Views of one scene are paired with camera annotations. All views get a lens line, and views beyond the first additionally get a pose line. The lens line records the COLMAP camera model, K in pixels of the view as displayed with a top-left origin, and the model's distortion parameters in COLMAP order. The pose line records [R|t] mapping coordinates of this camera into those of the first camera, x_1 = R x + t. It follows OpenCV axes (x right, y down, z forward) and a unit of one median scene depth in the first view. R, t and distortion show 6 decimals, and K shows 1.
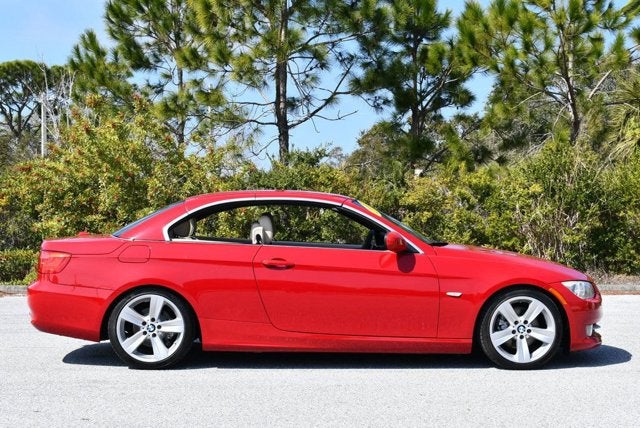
lens RADIAL K [[1006.5, 0, 320.0], [0, 1006.5, 214.0], [0, 0, 1]] dist [-0.046883, -0.079972]
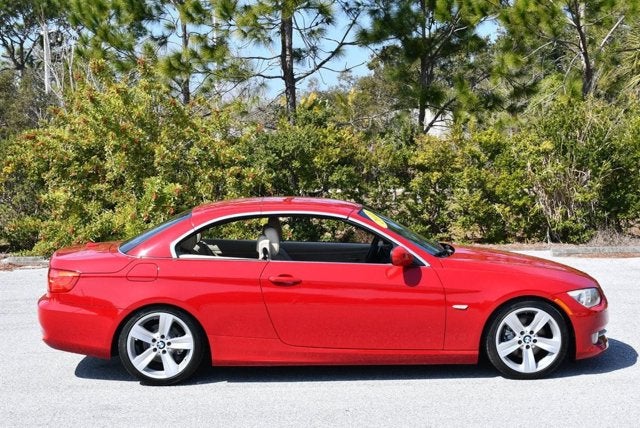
lens RADIAL K [[1022.7, 0, 320.0], [0, 1022.7, 214.0], [0, 0, 1]] dist [-0.047788, -0.065580]
pose [[0.999785, -0.017382, -0.011273, 0.002355], [0.018153, 0.997214, 0.072355, -0.034923], [0.009984, -0.072544, 0.997315, -0.005966]]
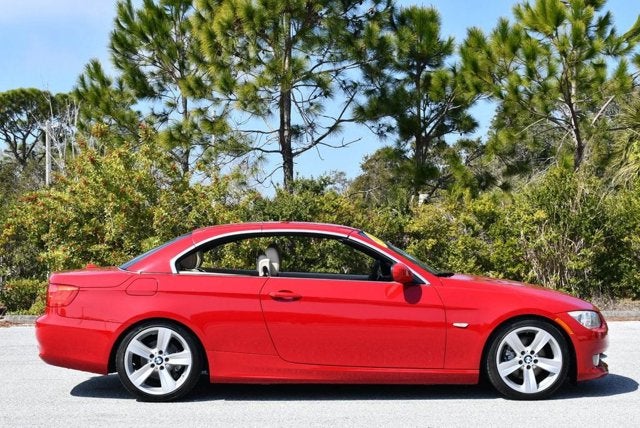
lens RADIAL K [[1006.5, 0, 320.0], [0, 1006.5, 214.0], [0, 0, 1]] dist [-0.046883, -0.079972]
pose [[0.999970, -0.006722, -0.003947, -0.000852], [0.006621, 0.999663, -0.025089, -0.002594], [0.004114, 0.025062, 0.999677, -0.002114]]
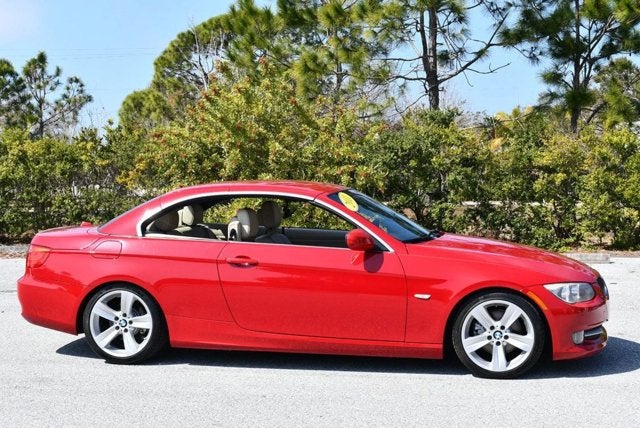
lens RADIAL K [[1006.5, 0, 320.0], [0, 1006.5, 214.0], [0, 0, 1]] dist [-0.046883, -0.079972]
pose [[0.973750, 0.002710, -0.227603, 0.098789], [0.010660, 0.998289, 0.057496, -0.020183], [0.227369, -0.058413, 0.972055, 0.027890]]
